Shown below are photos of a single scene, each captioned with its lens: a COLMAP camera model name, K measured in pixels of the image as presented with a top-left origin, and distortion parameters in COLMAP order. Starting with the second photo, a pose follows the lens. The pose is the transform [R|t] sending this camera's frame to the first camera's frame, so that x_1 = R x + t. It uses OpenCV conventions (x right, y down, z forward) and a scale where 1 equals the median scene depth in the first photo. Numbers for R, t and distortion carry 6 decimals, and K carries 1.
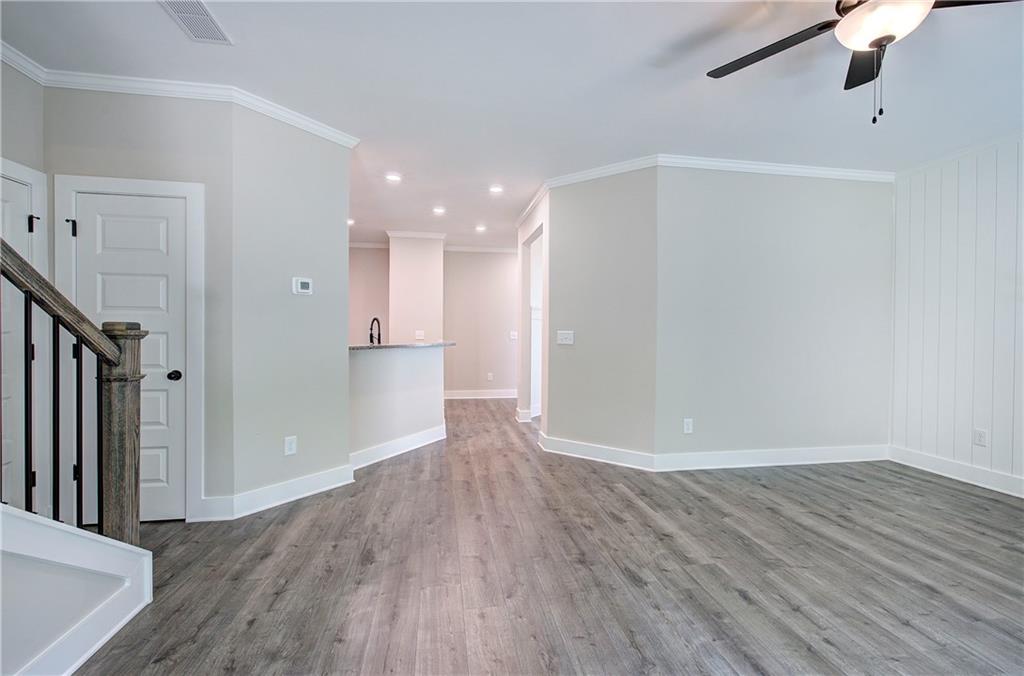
lens RADIAL K [[436.6, 0, 510.7], [0, 436.6, 339.3], [0, 0, 1]] dist [-0.001444, 0.001147]
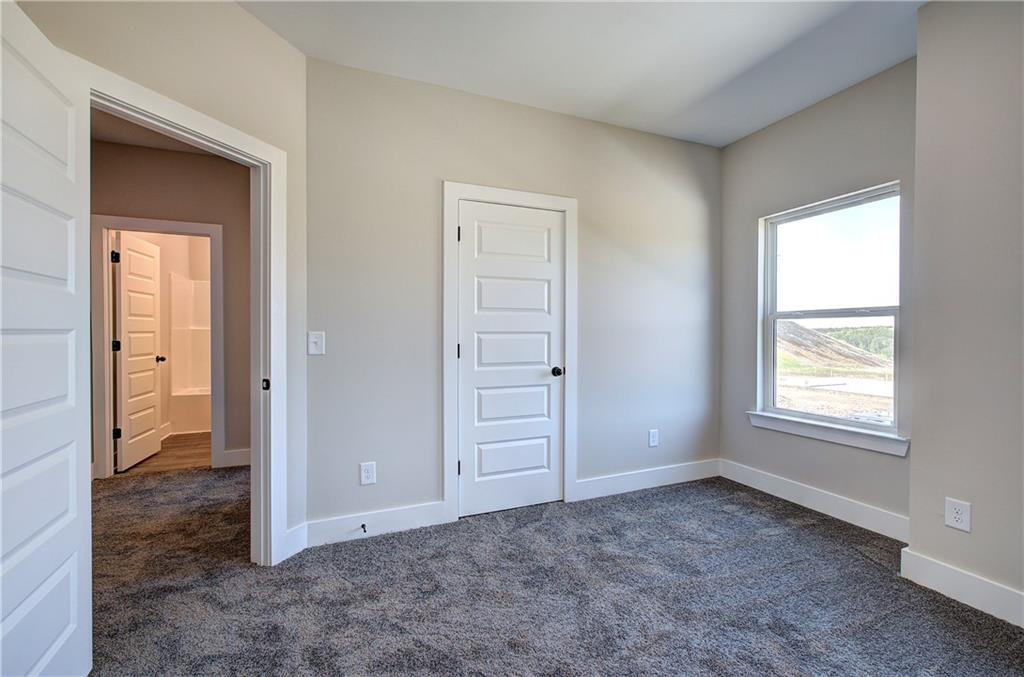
lens RADIAL K [[436.6, 0, 515.5], [0, 436.6, 335.5], [0, 0, 1]] dist [-0.001444, 0.001147]
pose [[0.969268, 0.001167, 0.246006, -1.139553], [-0.002592, 0.999982, 0.005468, -0.014179], [-0.245996, -0.005937, 0.969253, -0.049688]]
